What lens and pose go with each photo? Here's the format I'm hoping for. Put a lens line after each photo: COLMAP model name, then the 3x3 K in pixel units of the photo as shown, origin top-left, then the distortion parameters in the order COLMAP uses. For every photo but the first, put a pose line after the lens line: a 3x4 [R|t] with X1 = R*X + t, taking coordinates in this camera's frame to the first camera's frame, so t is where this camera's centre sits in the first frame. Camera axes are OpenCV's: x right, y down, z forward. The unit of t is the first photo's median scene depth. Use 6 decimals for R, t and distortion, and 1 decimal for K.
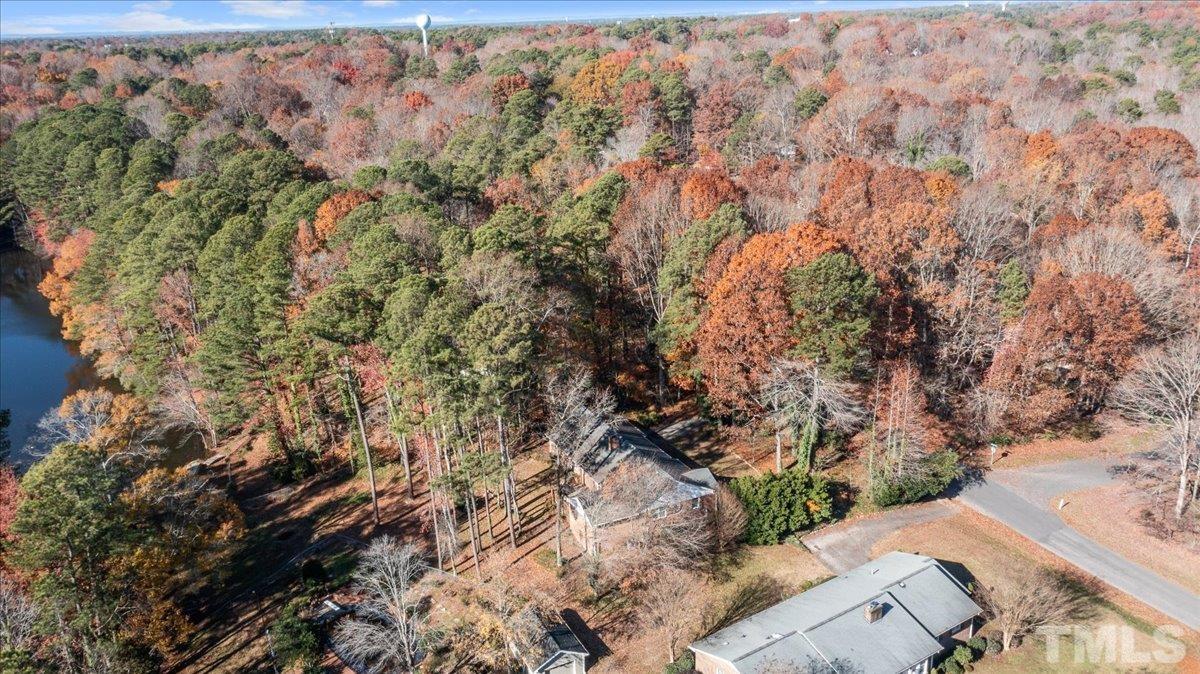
lens RADIAL K [[970.2, 0, 600.0], [0, 970.2, 337.0], [0, 0, 1]] dist [0.000212, 0.002945]
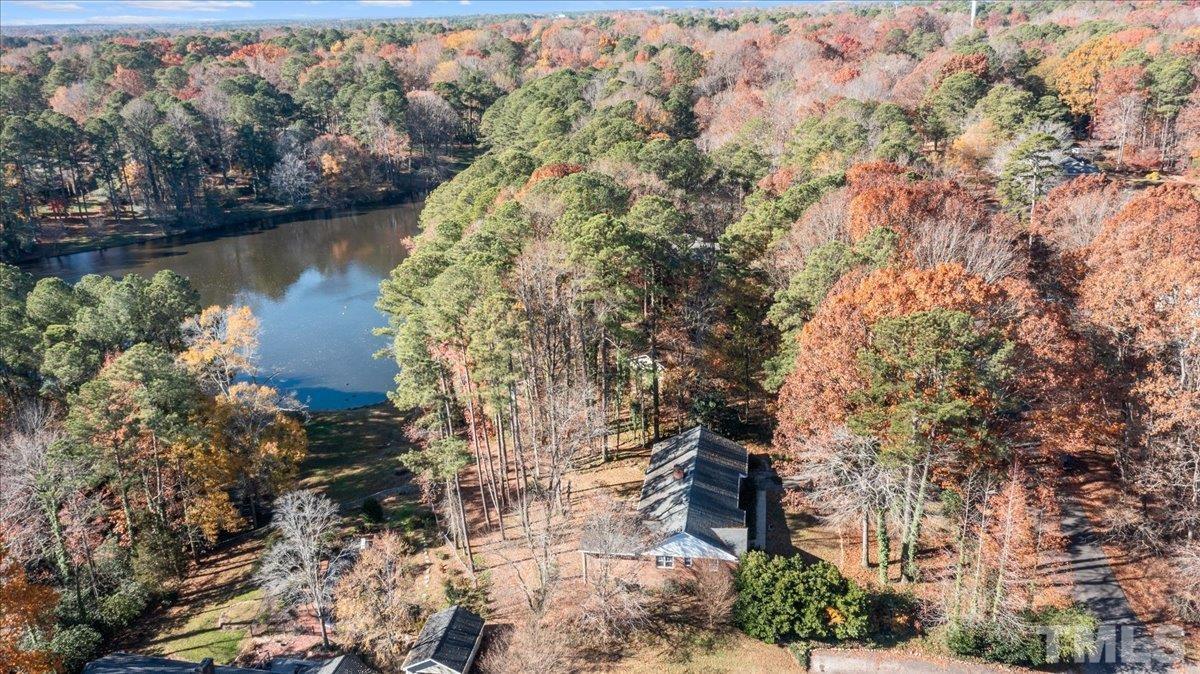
lens RADIAL K [[963.8, 0, 570.2], [0, 963.8, 336.5], [0, 0, 1]] dist [-0.004769, 0.016446]
pose [[0.811071, 0.193981, -0.551847, 0.406380], [-0.177535, 0.980545, 0.083743, -0.072009], [0.557356, 0.030050, 0.829730, 0.208429]]
